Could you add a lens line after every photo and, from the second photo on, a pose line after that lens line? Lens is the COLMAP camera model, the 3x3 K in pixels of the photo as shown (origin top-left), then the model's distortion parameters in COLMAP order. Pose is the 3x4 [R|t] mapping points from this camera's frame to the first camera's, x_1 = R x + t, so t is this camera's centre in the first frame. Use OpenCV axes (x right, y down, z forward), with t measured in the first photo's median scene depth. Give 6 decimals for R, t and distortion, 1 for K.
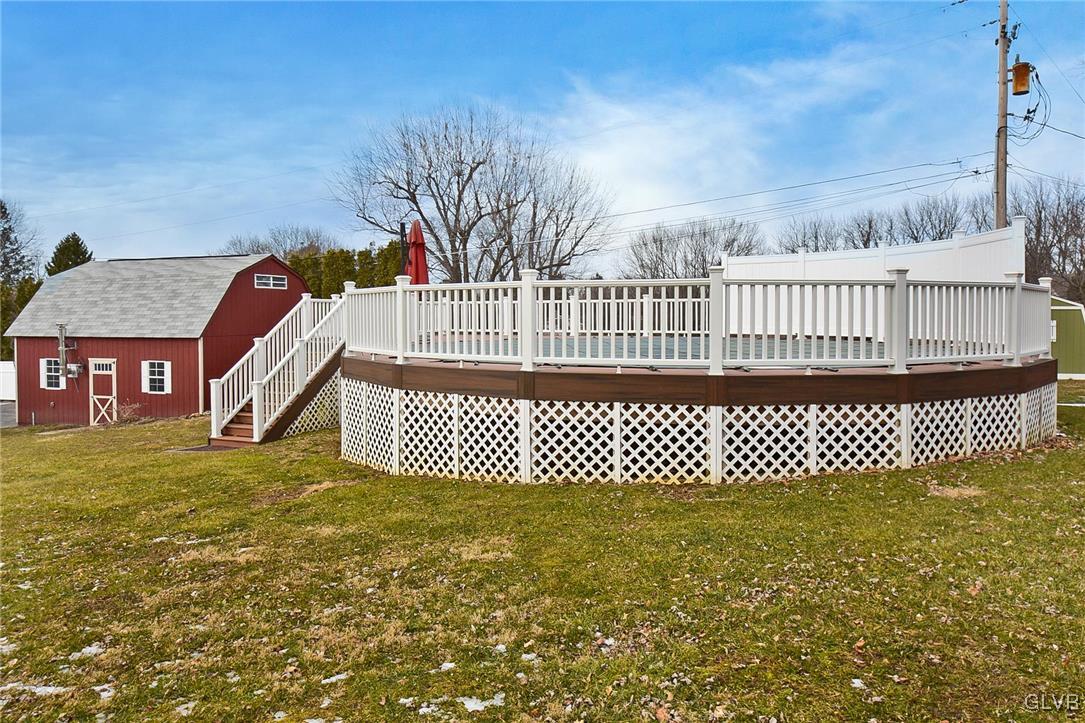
lens RADIAL K [[649.3, 0, 537.6], [0, 649.3, 357.4], [0, 0, 1]] dist [0.012059, -0.021016]
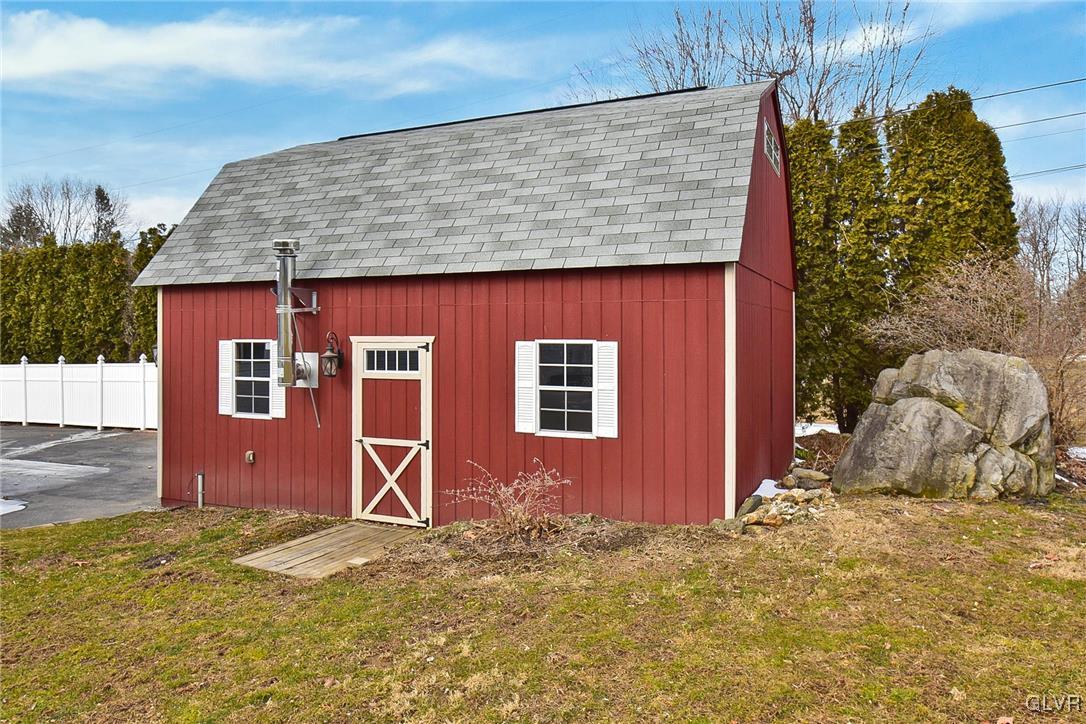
lens RADIAL K [[678.0, 0, 543.1], [0, 678.0, 360.4], [0, 0, 1]] dist [-0.004131, -0.001420]
pose [[0.994214, 0.003770, -0.107353, -0.539428], [-0.006403, 0.999687, -0.024190, 0.023651], [0.107229, 0.024737, 0.993927, 0.626150]]
